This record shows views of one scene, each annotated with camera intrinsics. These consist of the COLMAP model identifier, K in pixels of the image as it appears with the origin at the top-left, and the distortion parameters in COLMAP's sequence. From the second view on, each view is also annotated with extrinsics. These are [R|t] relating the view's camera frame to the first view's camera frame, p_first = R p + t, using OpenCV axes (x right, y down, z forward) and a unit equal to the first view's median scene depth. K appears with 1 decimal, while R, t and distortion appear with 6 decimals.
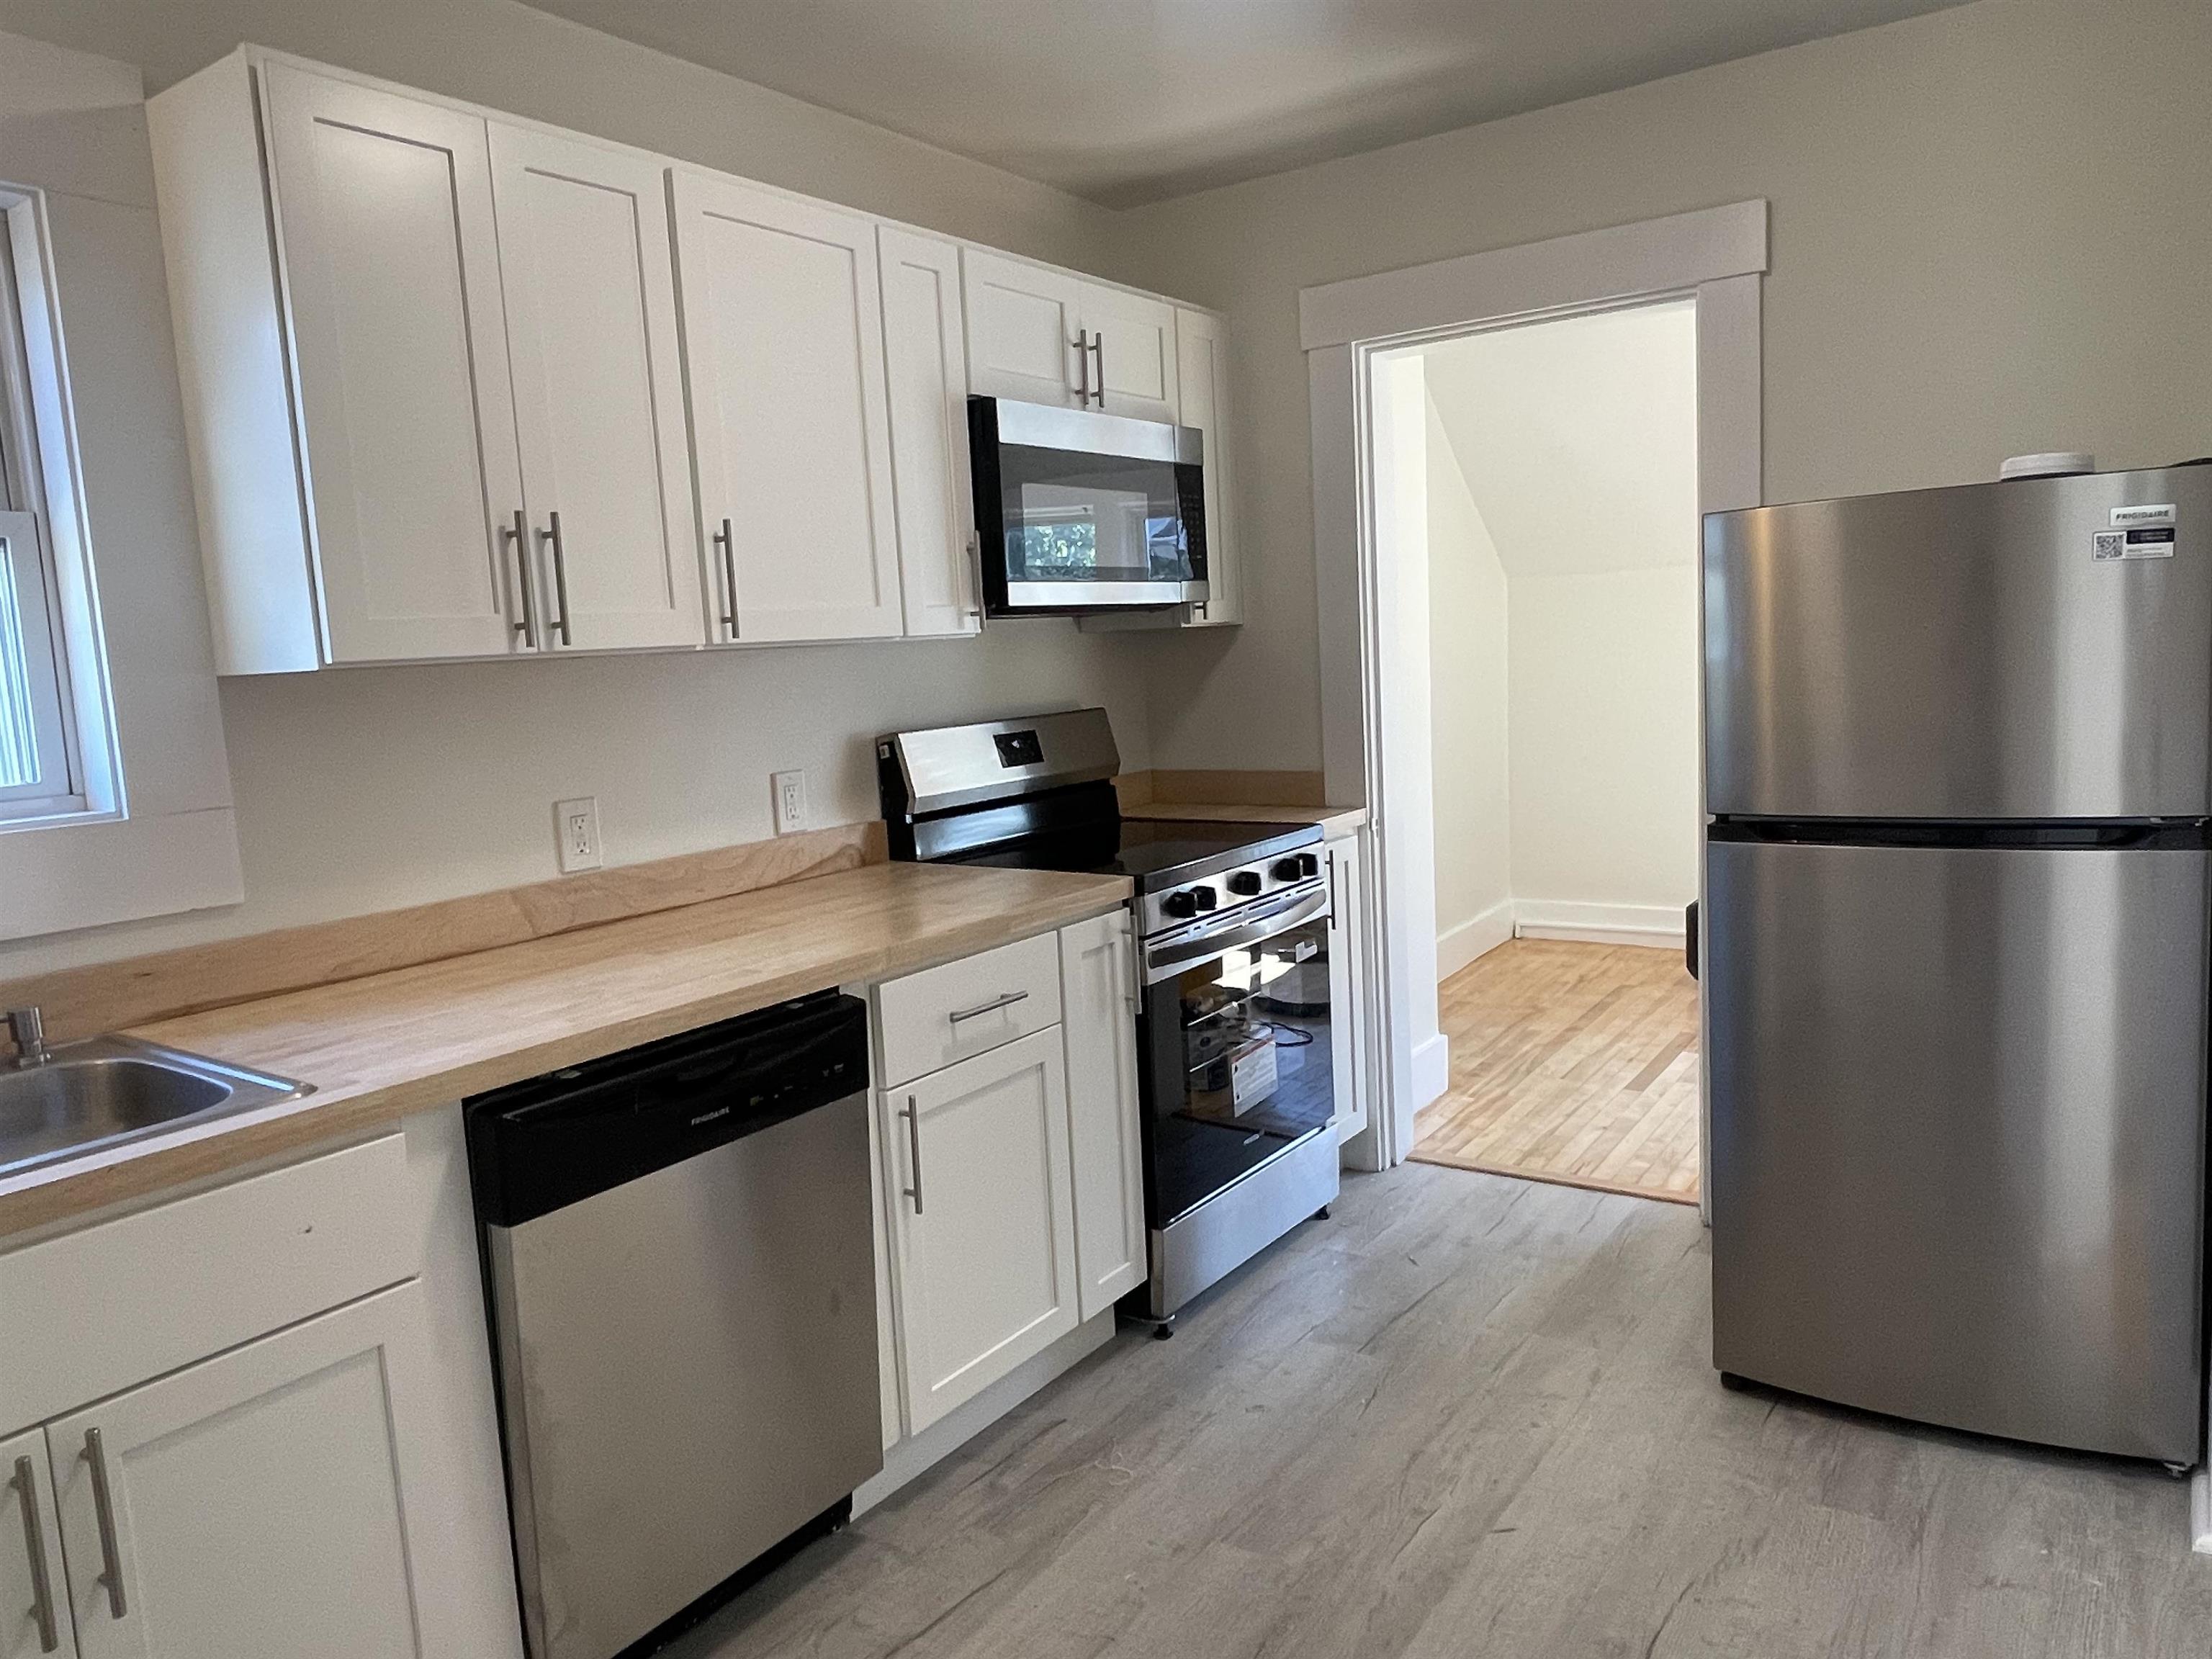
lens RADIAL K [[1488.9, 0, 1090.4], [0, 1488.9, 820.1], [0, 0, 1]] dist [0.010877, -0.035023]
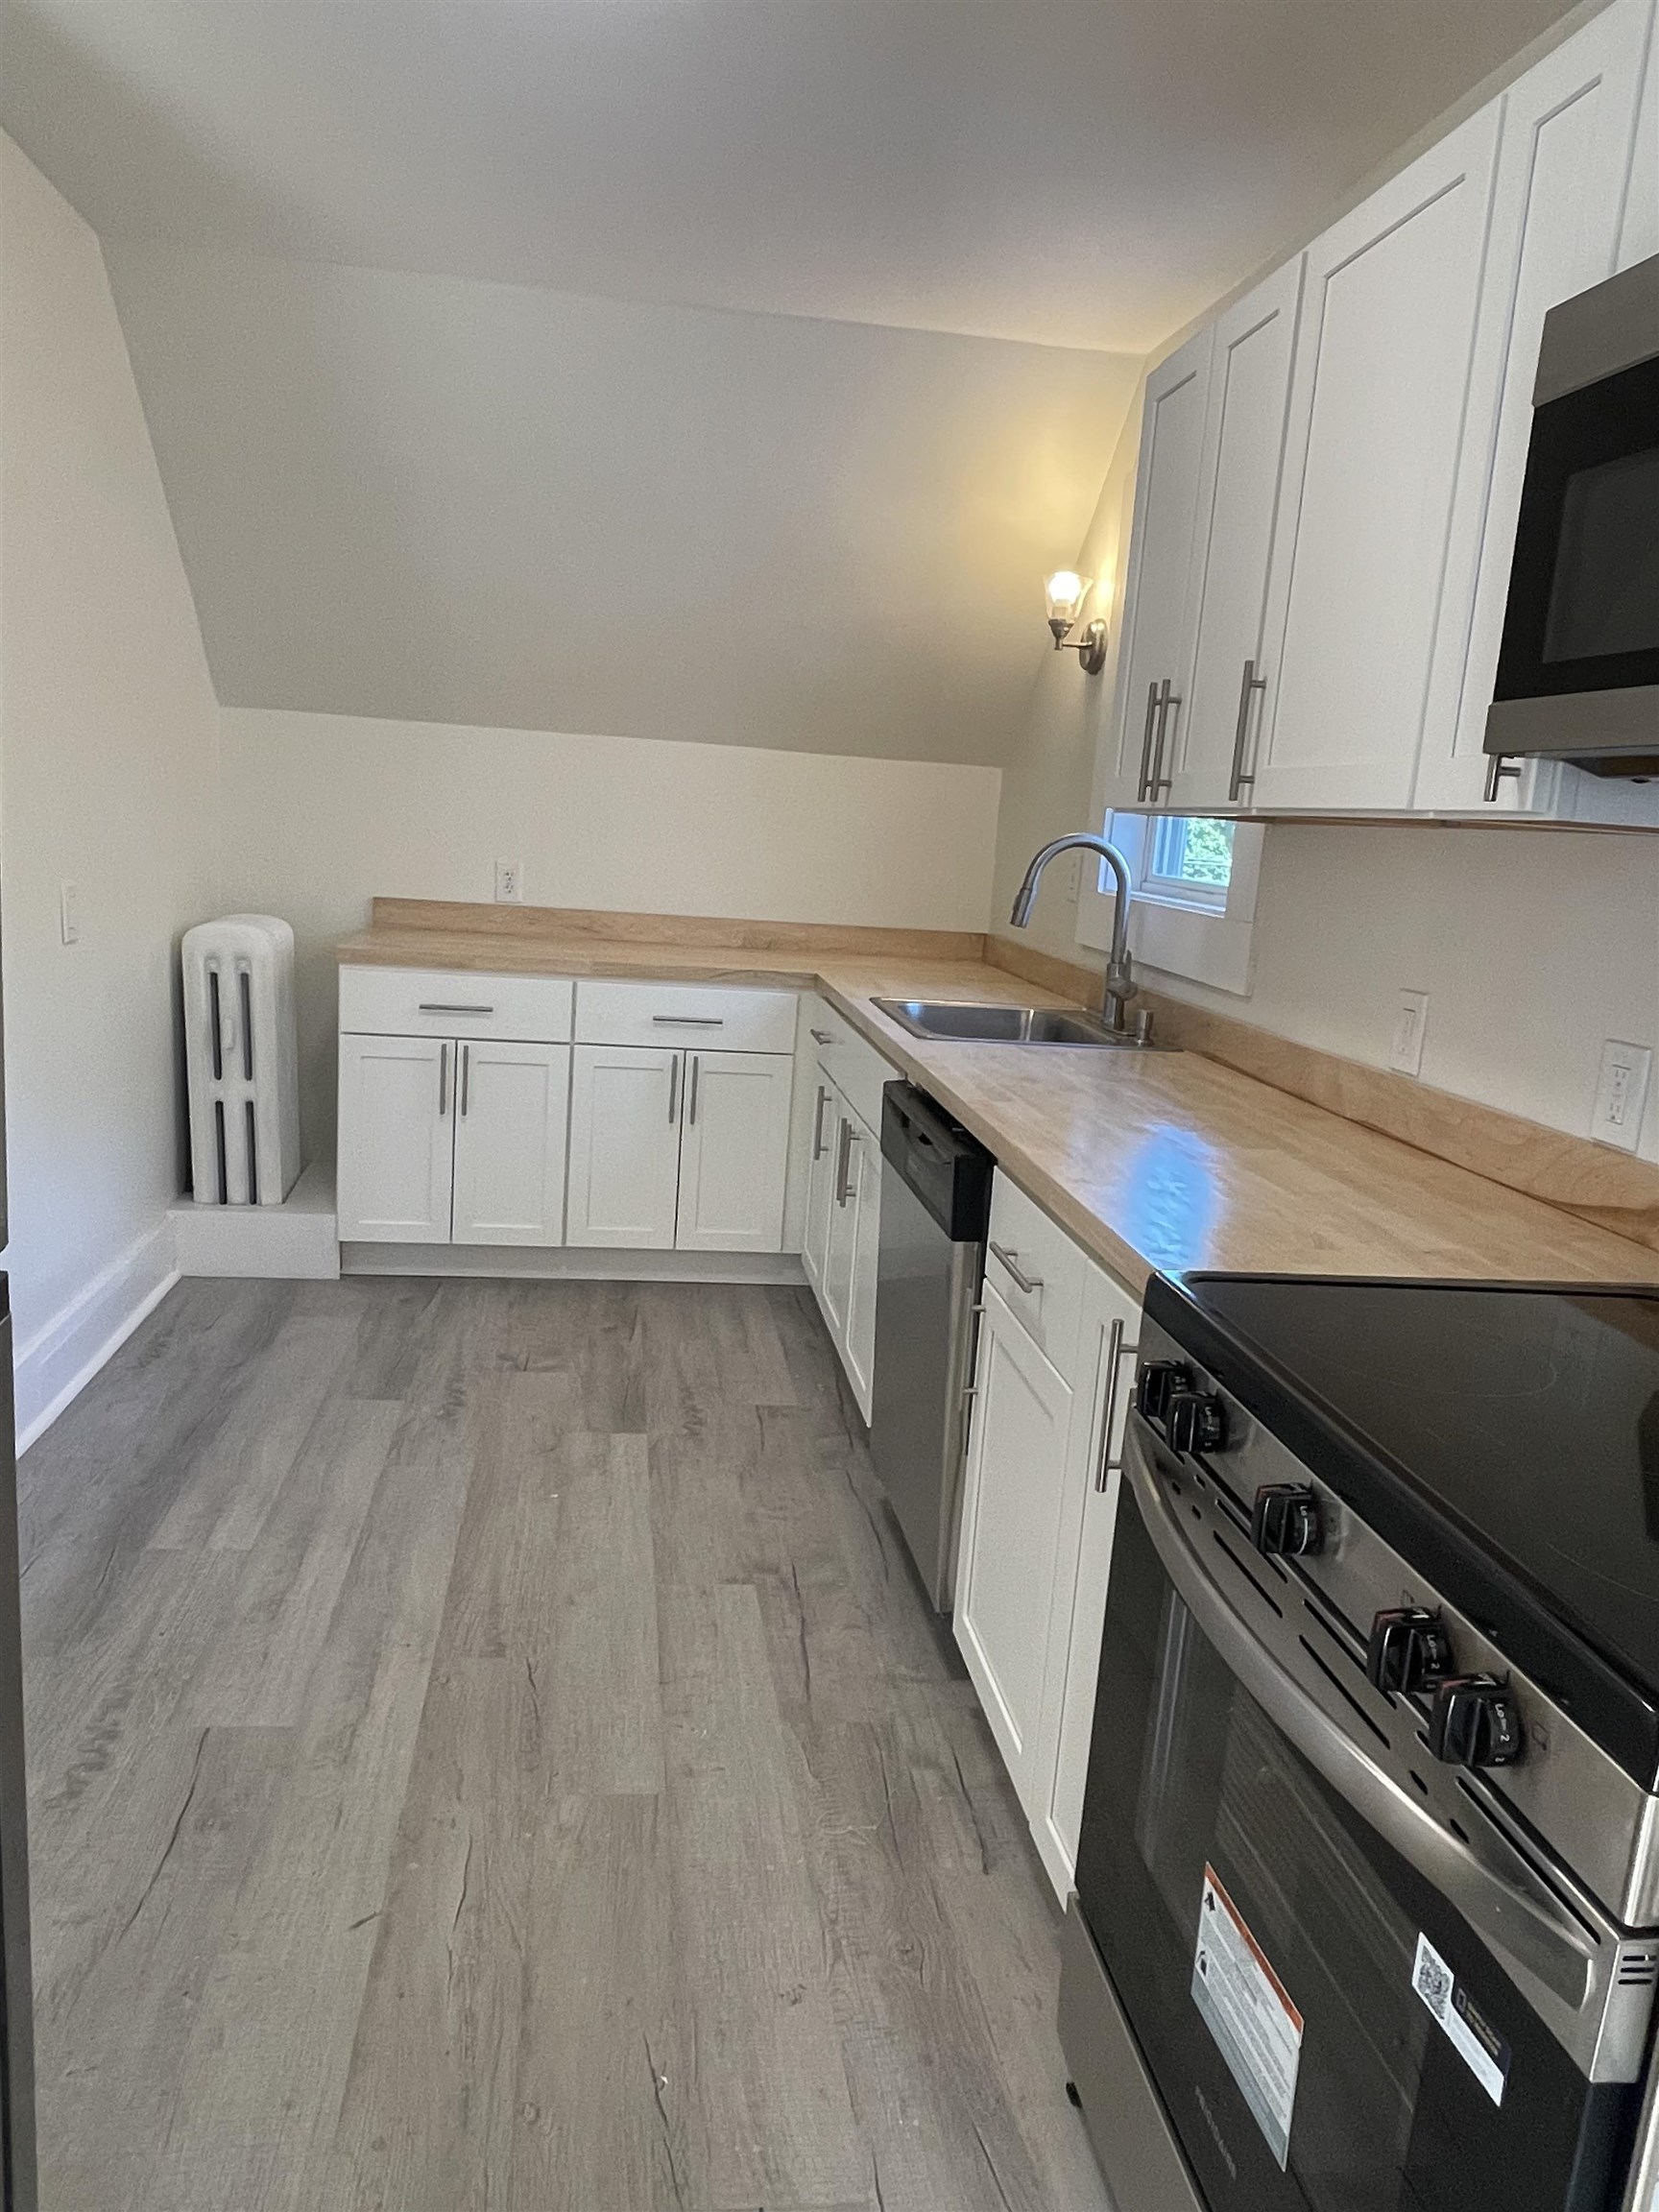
lens RADIAL K [[1488.9, 0, 829.5], [0, 1488.9, 1106.0], [0, 0, 1]] dist [0.010877, -0.035023]
pose [[-0.722100, 0.135911, -0.678307, 0.536729], [-0.113145, 0.944105, 0.309618, -0.194000], [0.682473, 0.300322, -0.666361, 1.456651]]
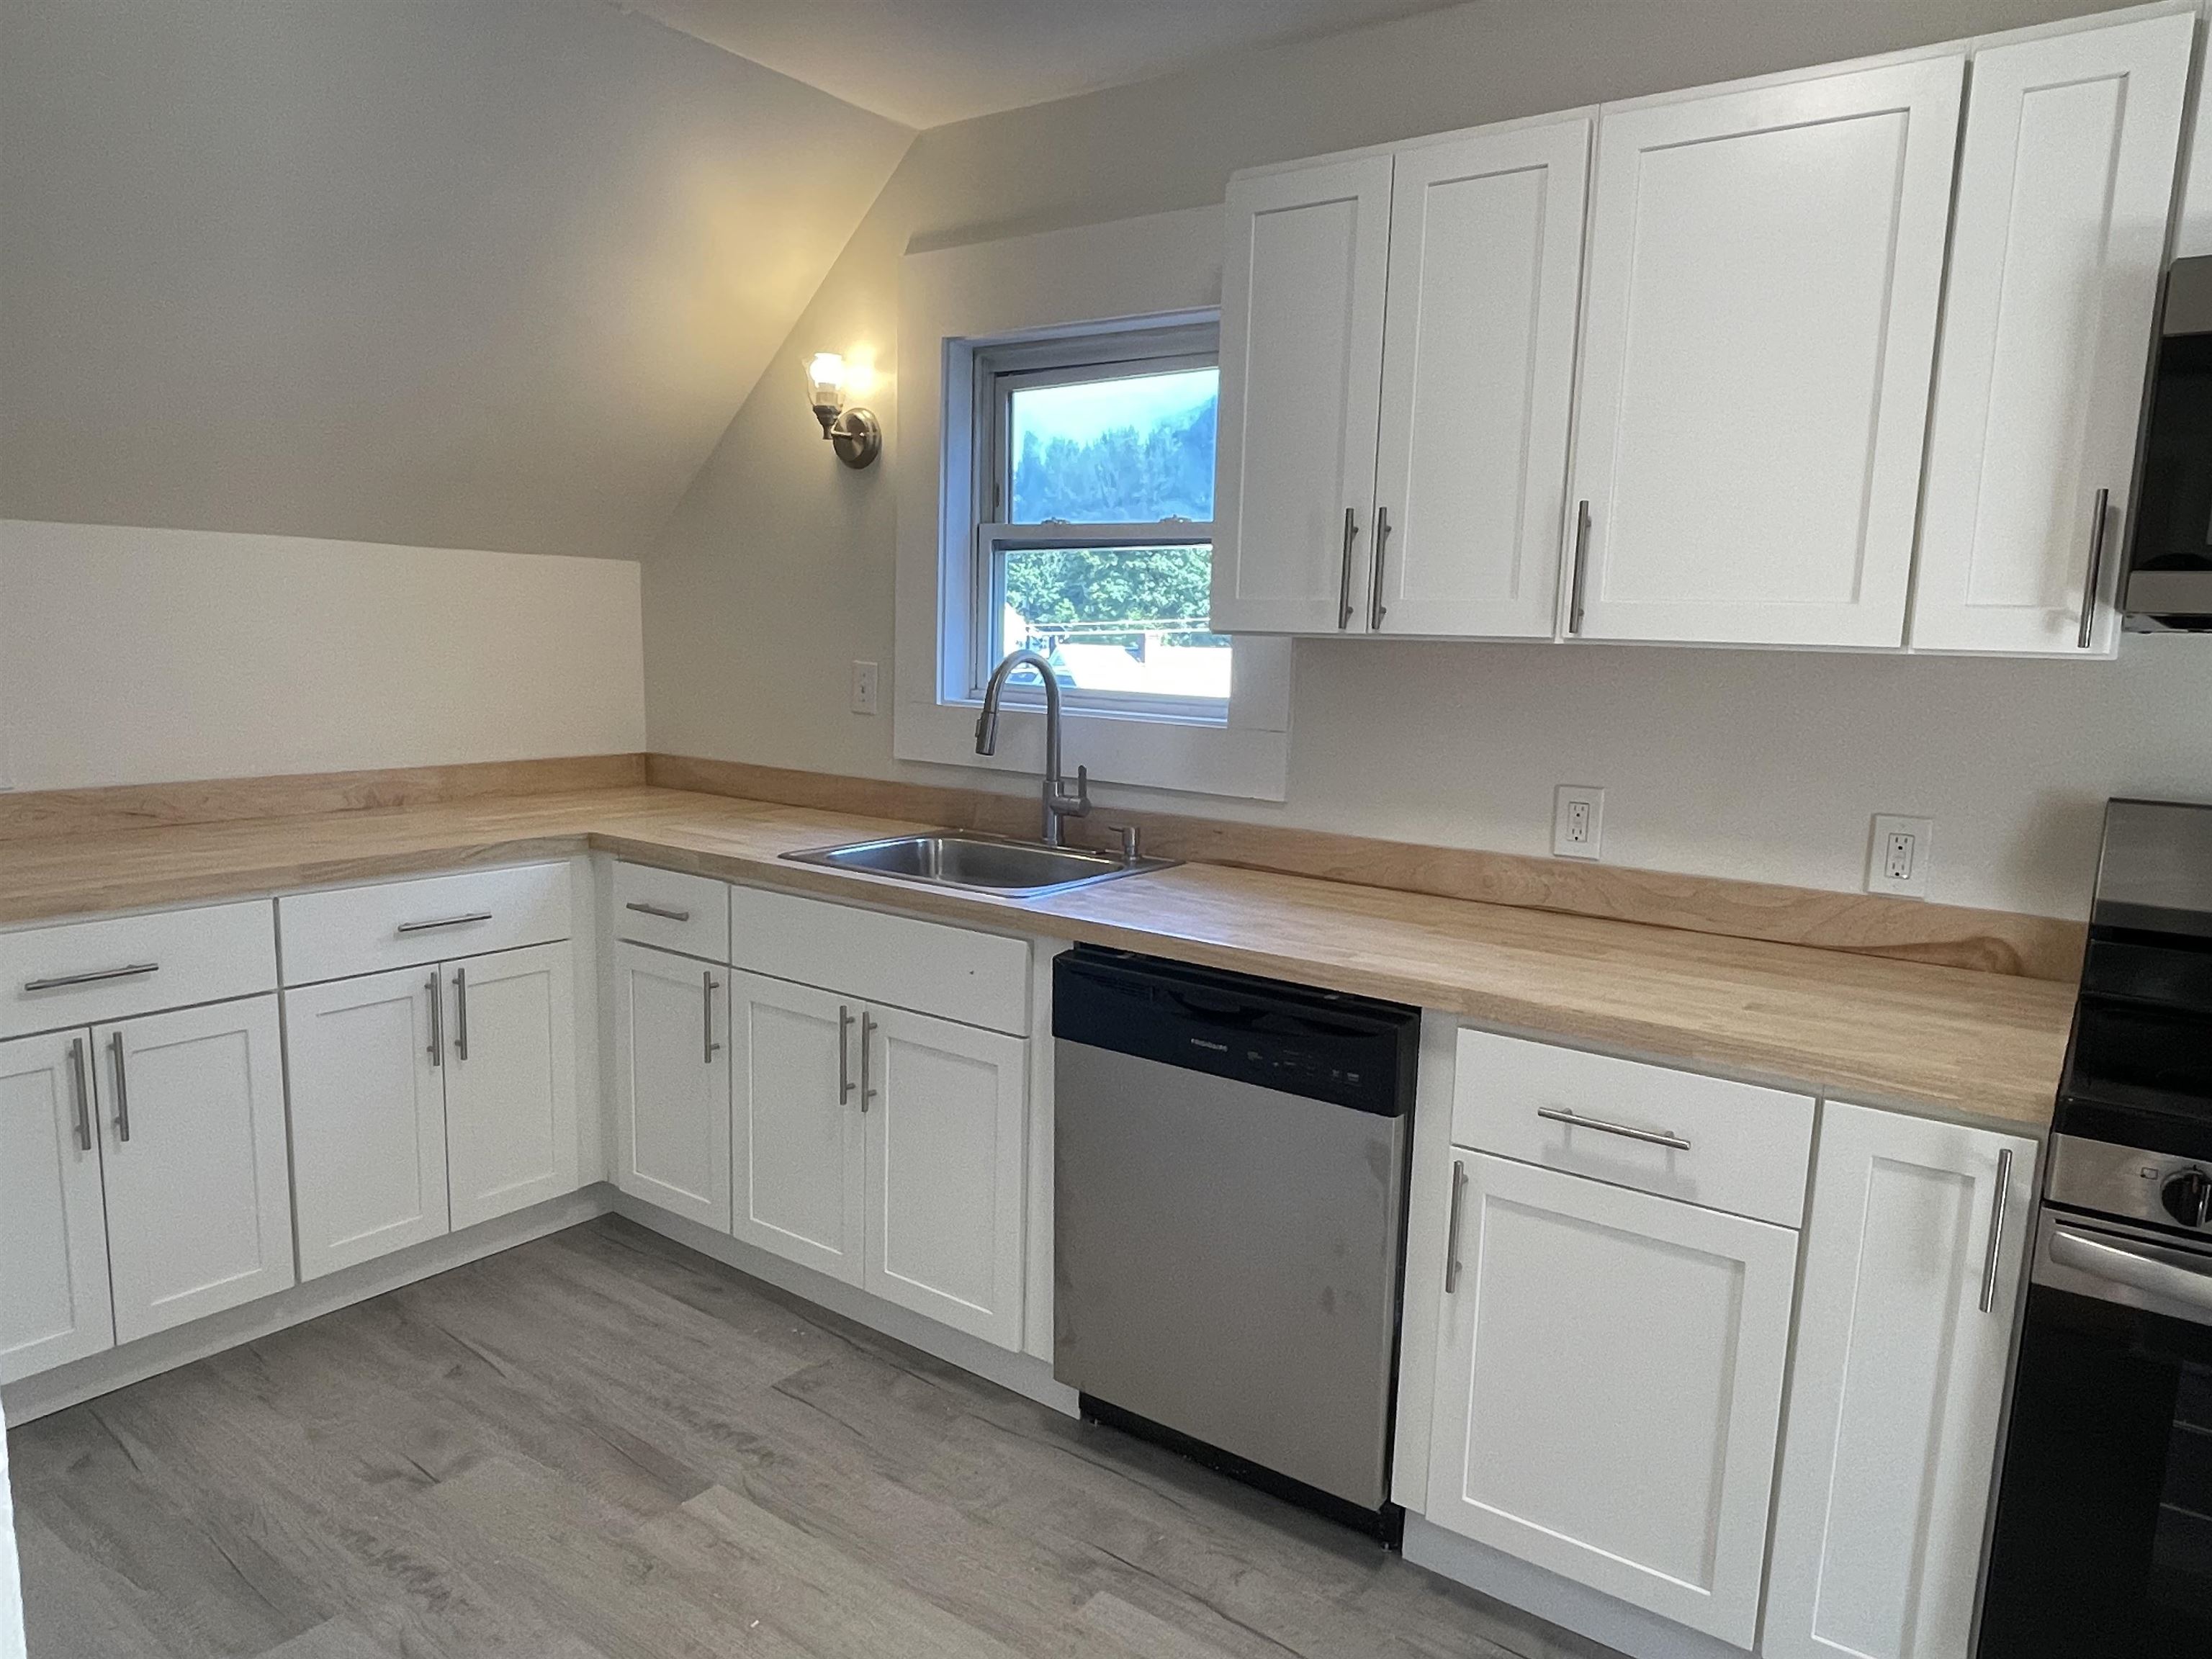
lens RADIAL K [[1415.5, 0, 1113.3], [0, 1415.5, 847.3], [0, 0, 1]] dist [0.050370, -0.086299]
pose [[-0.001439, 0.206215, -0.978506, 0.634607], [-0.149528, 0.967461, 0.204107, -0.130200], [0.988756, 0.146608, 0.029443, 0.710615]]
